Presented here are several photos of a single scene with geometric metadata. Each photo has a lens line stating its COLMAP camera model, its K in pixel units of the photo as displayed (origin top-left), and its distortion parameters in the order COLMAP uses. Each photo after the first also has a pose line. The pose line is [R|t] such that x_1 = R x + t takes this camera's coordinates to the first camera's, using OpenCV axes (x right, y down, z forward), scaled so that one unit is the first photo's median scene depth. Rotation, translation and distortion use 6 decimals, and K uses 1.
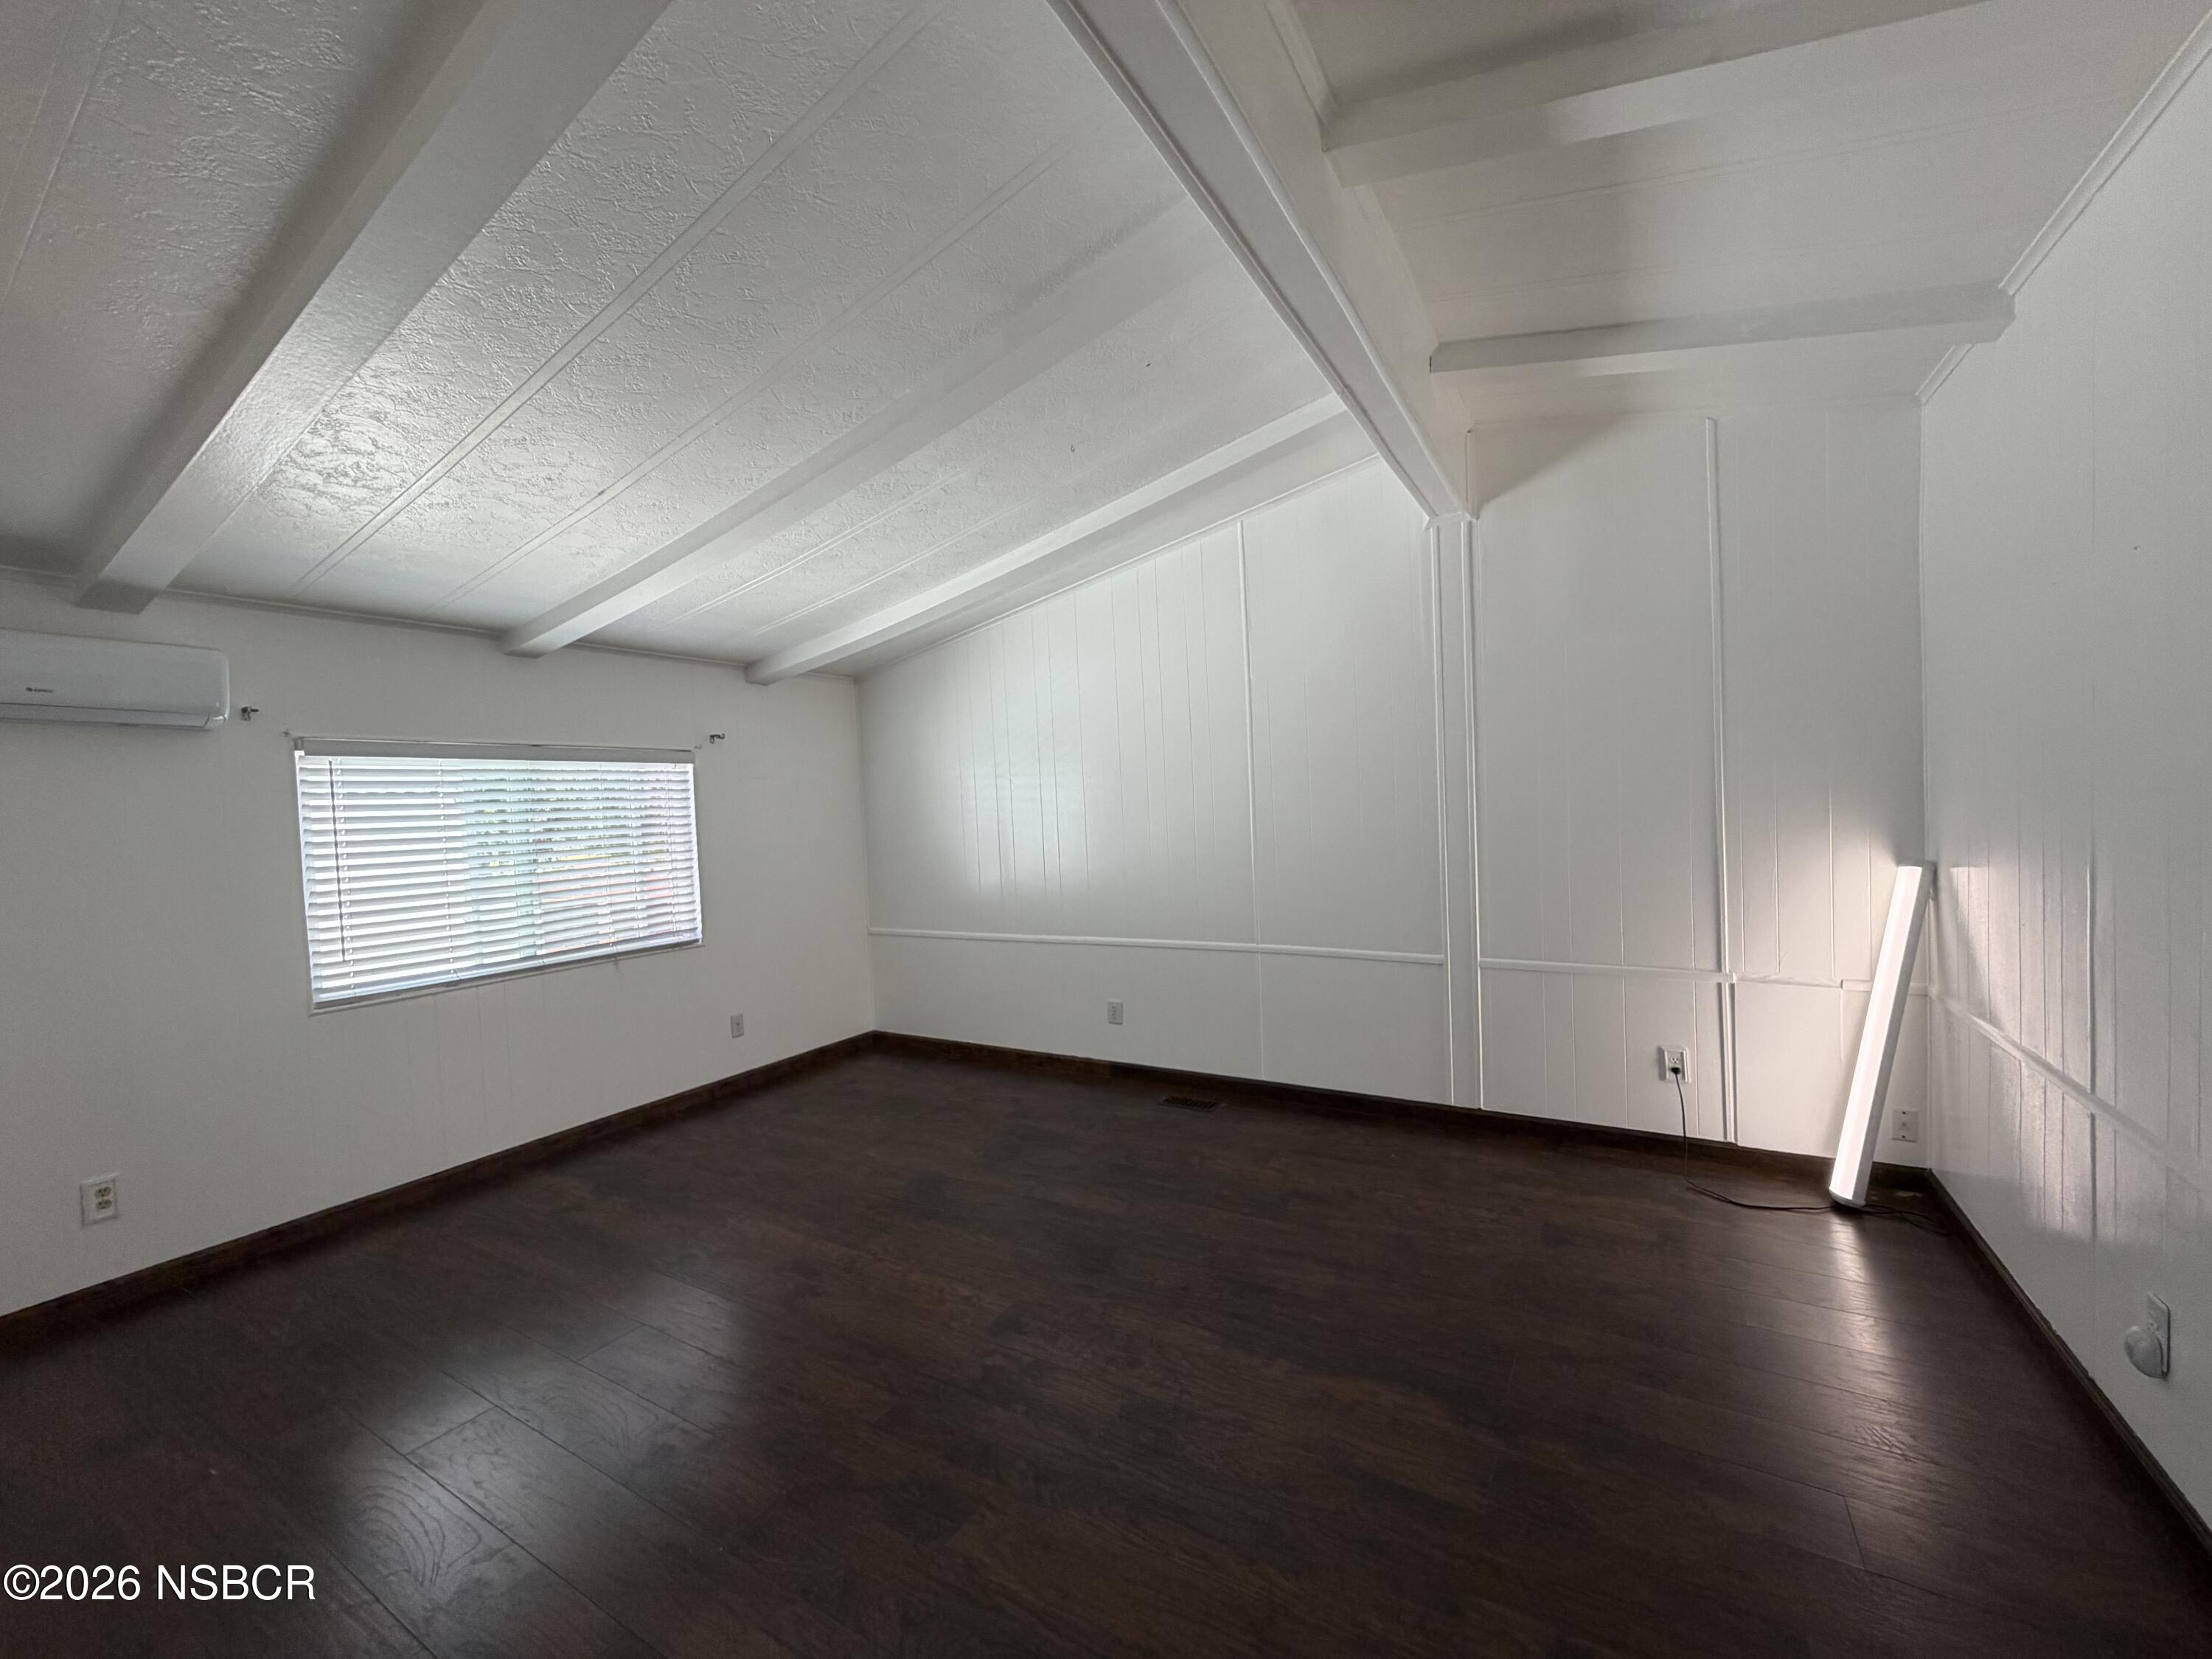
lens RADIAL K [[872.0, 0, 1102.6], [0, 872.0, 826.9], [0, 0, 1]] dist [-0.000747, -0.000034]
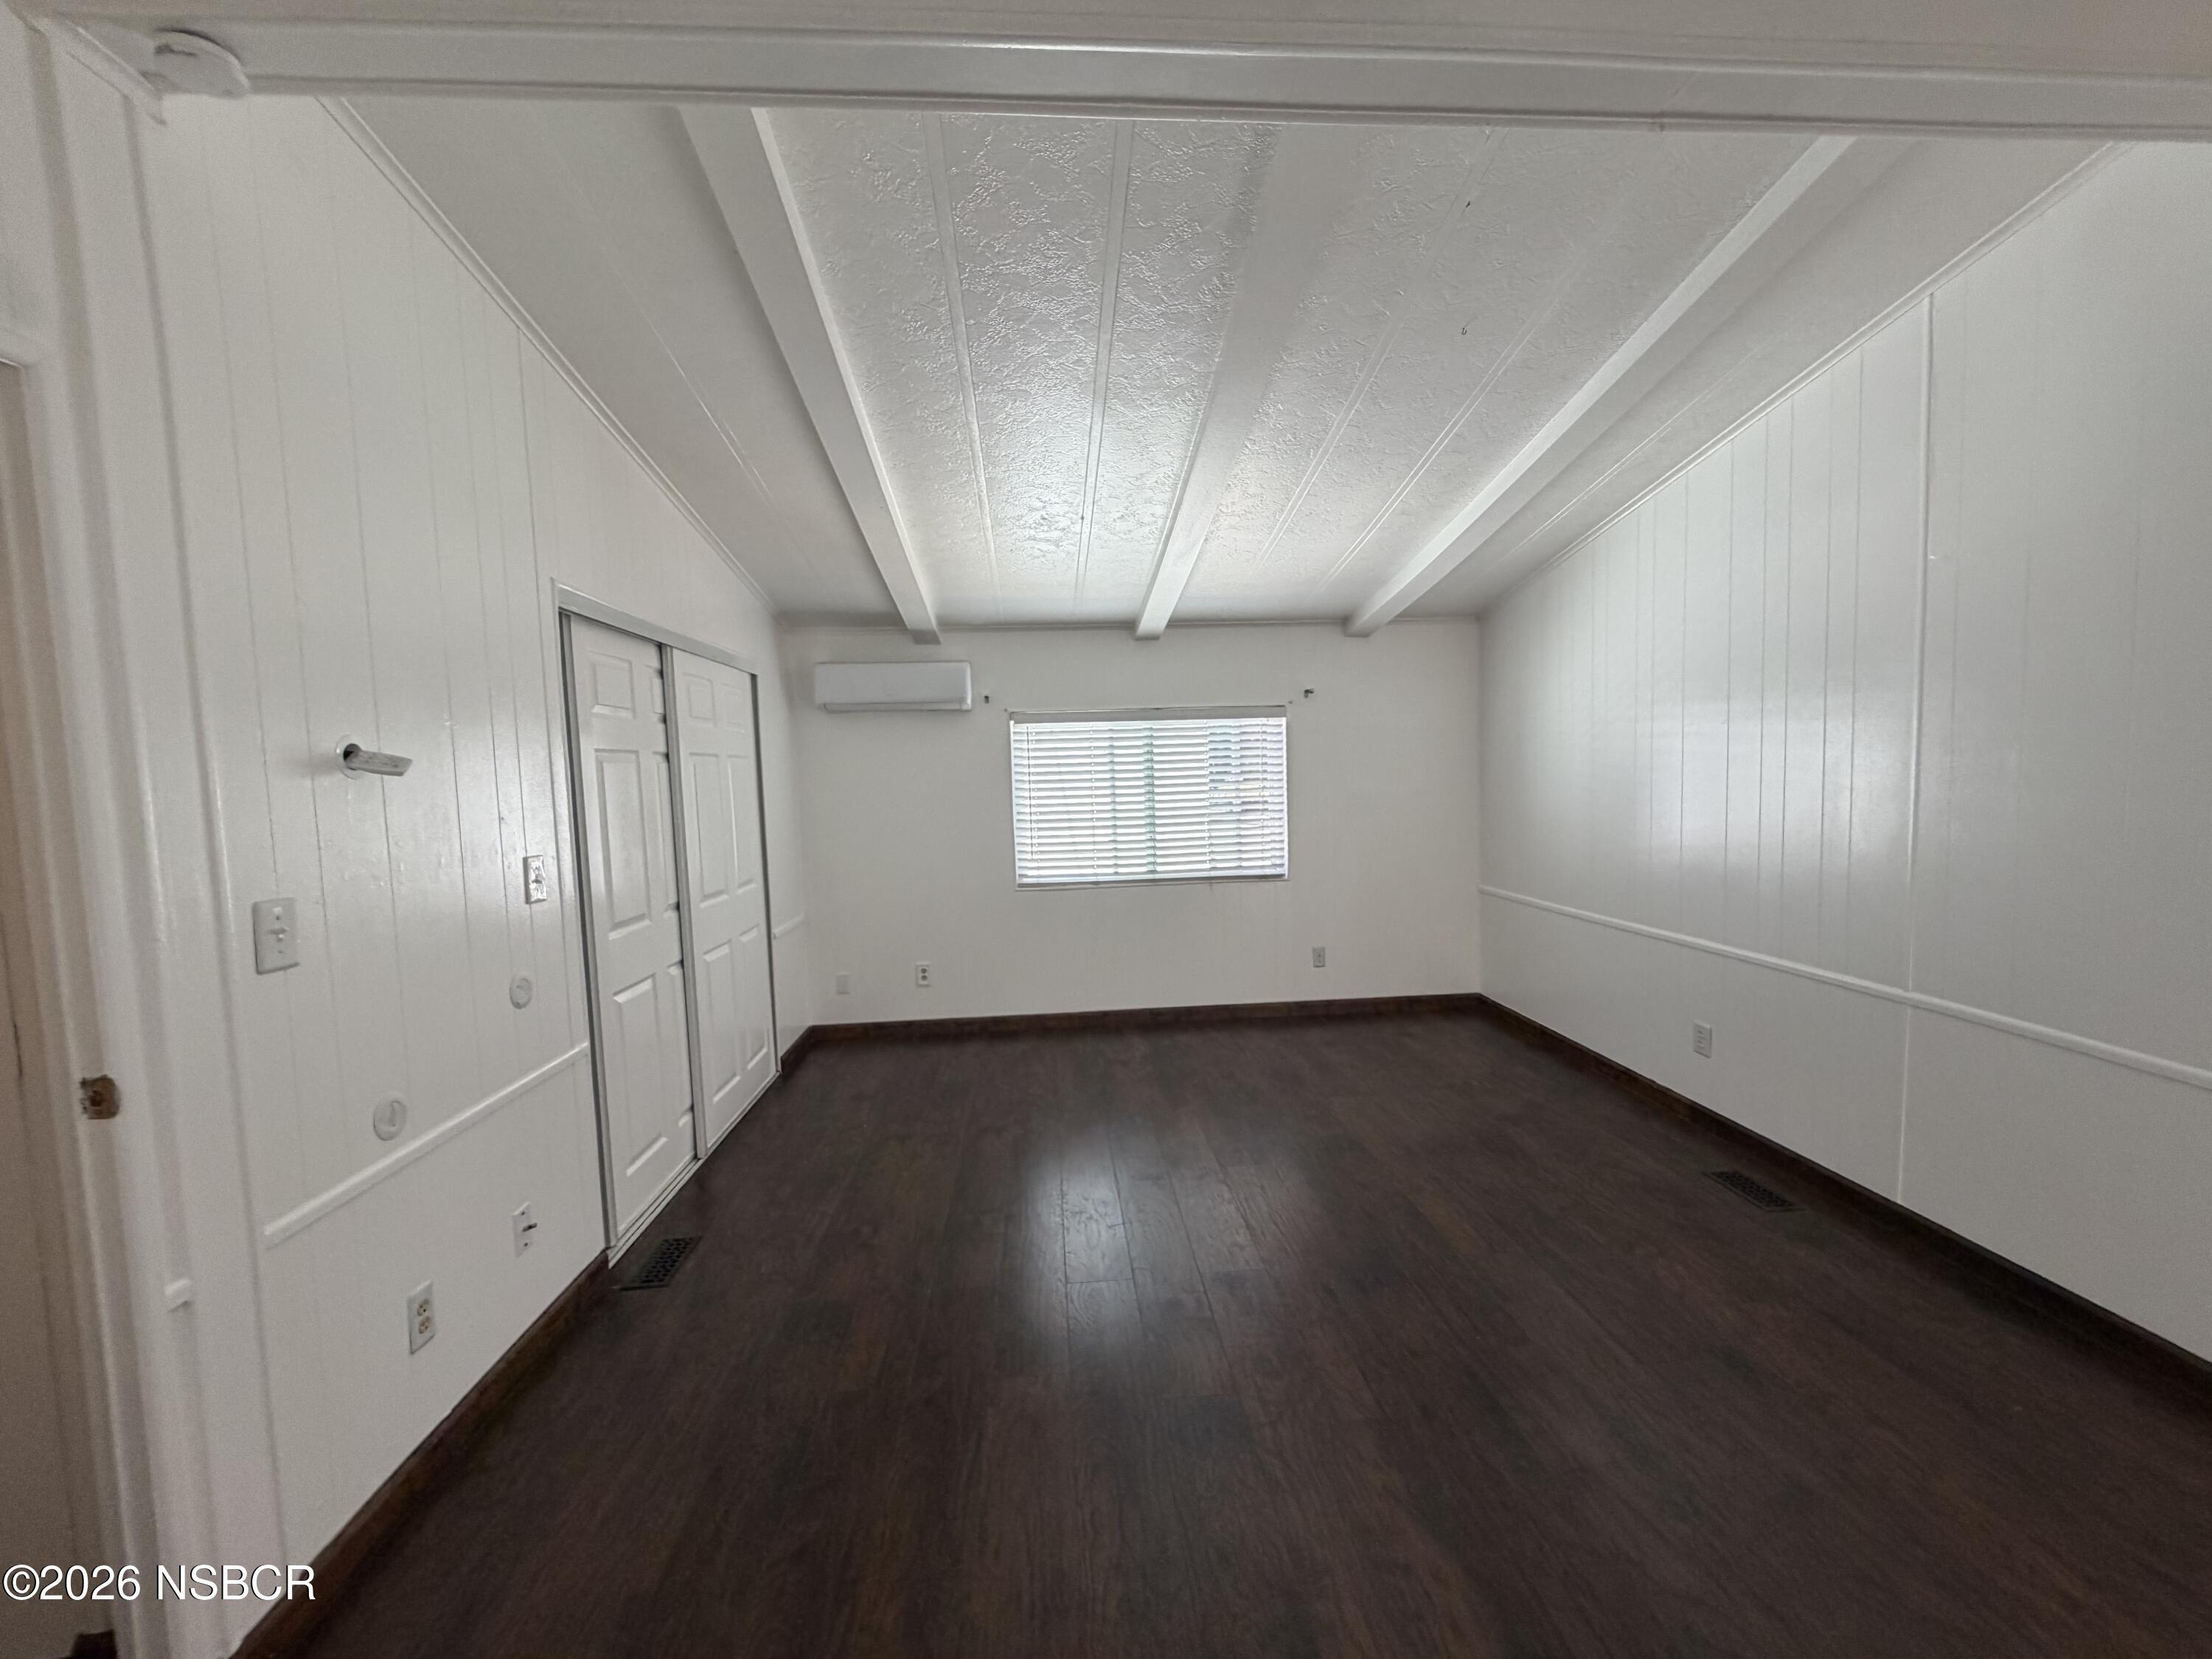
lens RADIAL K [[872.0, 0, 1096.3], [0, 872.0, 824.6], [0, 0, 1]] dist [-0.000747, -0.000034]
pose [[0.579809, 0.075763, -0.811223, 0.350153], [-0.016830, 0.996568, 0.081044, -0.025431], [0.814579, -0.033337, 0.579094, 0.175664]]
